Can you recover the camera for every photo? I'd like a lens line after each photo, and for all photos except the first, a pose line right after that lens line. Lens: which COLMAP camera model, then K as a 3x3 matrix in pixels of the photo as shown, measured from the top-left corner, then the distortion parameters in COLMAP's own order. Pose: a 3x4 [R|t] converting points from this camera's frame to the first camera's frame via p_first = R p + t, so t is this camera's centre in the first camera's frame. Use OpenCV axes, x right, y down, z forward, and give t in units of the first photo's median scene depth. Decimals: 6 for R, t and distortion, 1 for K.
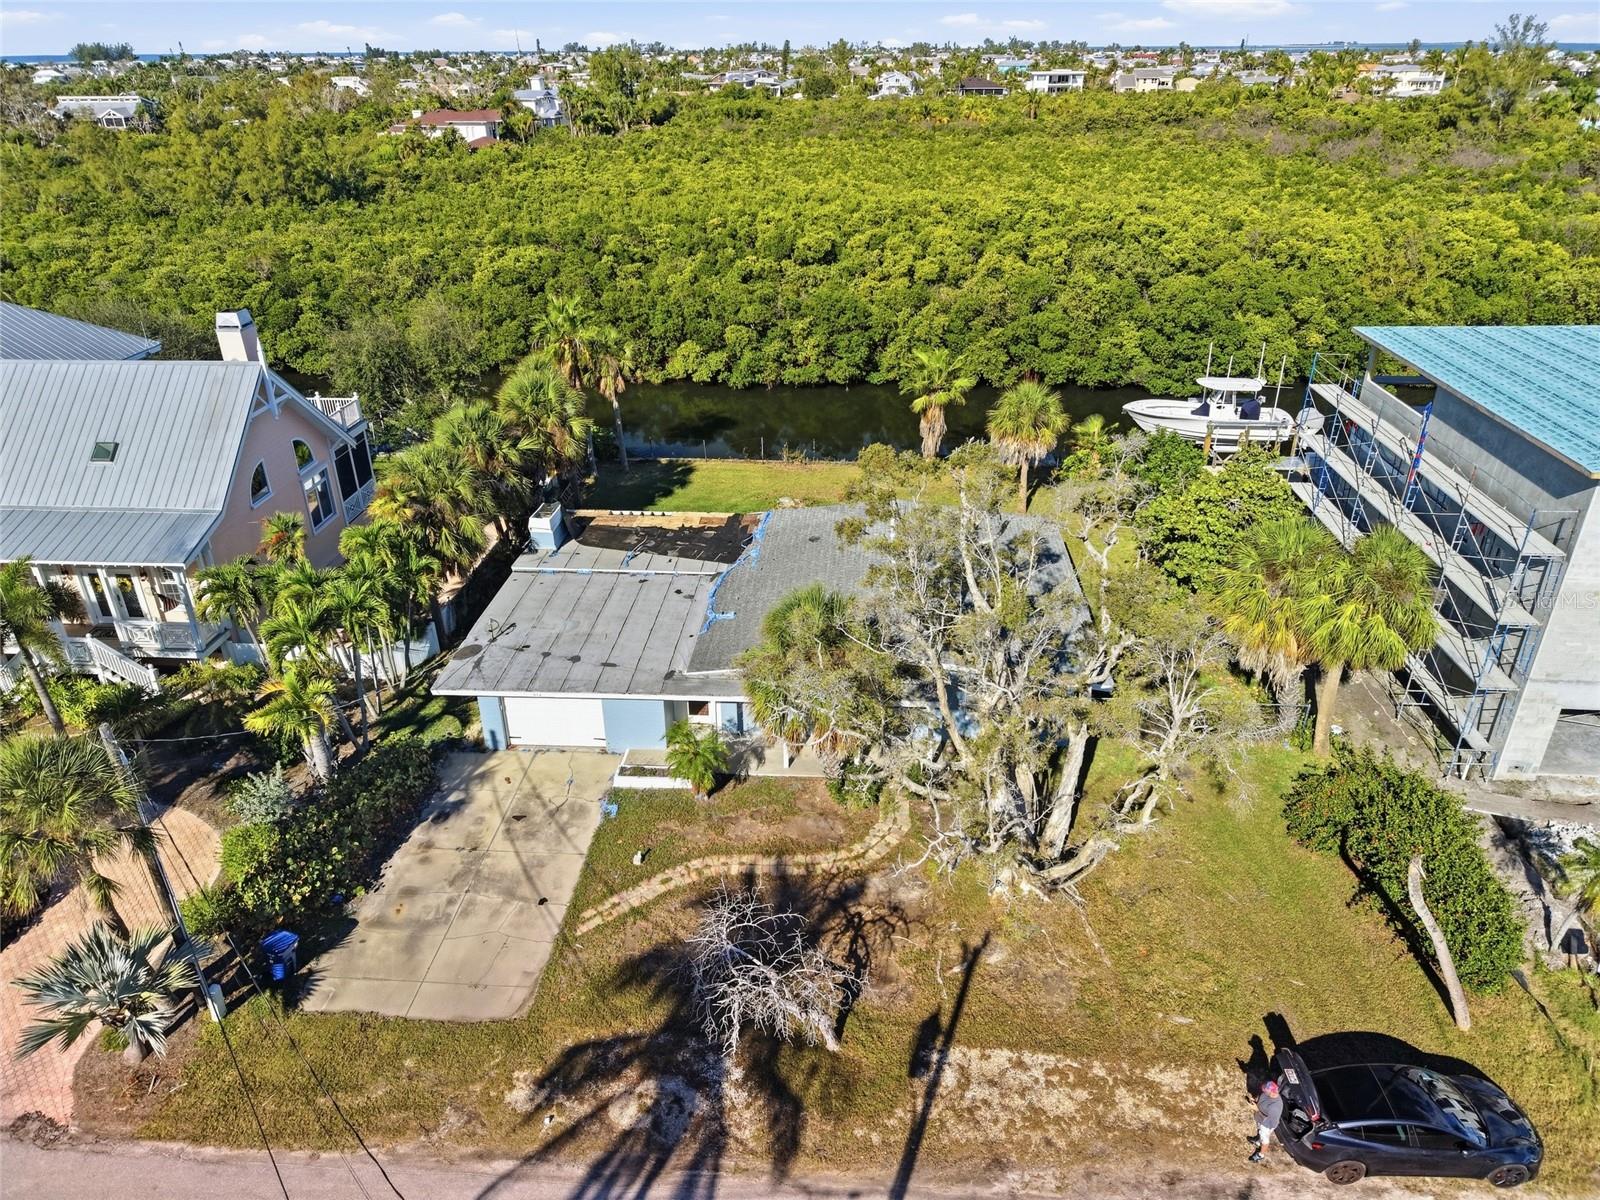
lens RADIAL K [[1099.0, 0, 800.0], [0, 1099.0, 600.0], [0, 0, 1]] dist [0.091400, -0.002797]
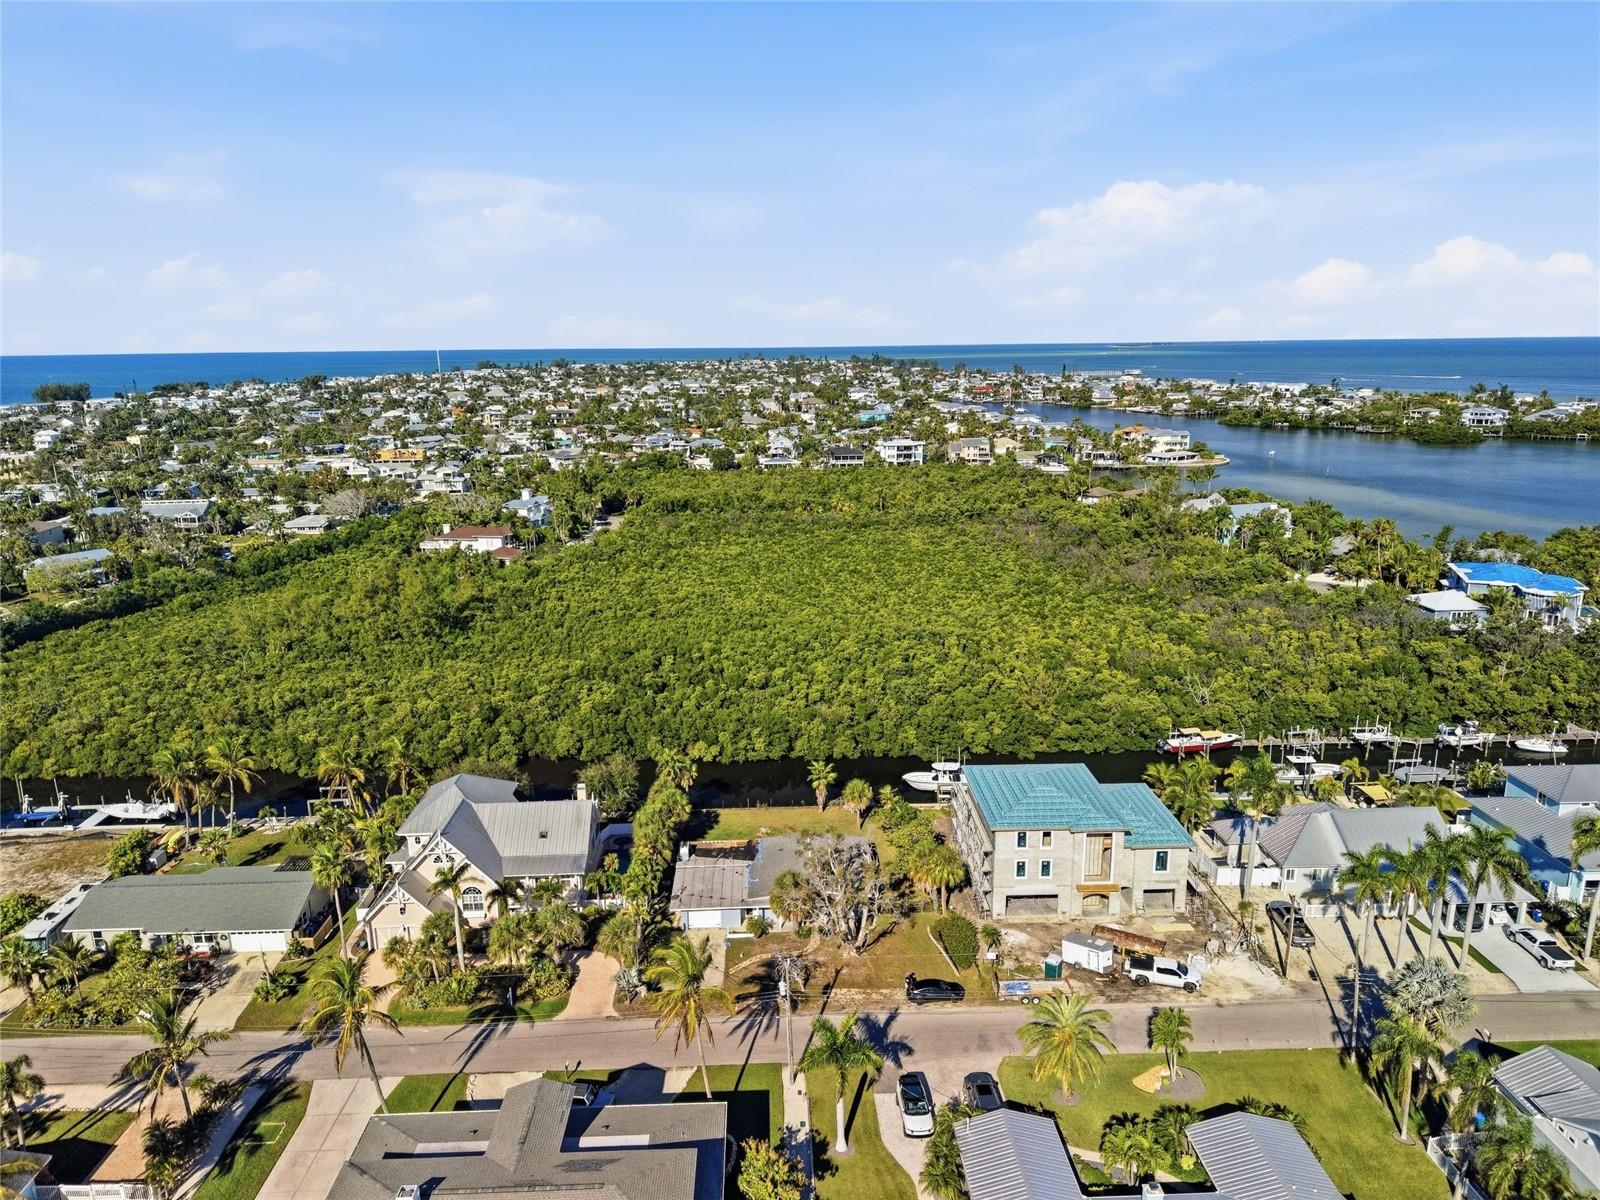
lens RADIAL K [[1099.0, 0, 800.0], [0, 1099.0, 600.0], [0, 0, 1]] dist [0.091400, -0.002797]
pose [[0.994990, -0.030605, 0.095178, -0.142866], [0.051591, 0.972627, -0.226574, -0.026296], [-0.085638, 0.230349, 0.969332, -1.429500]]
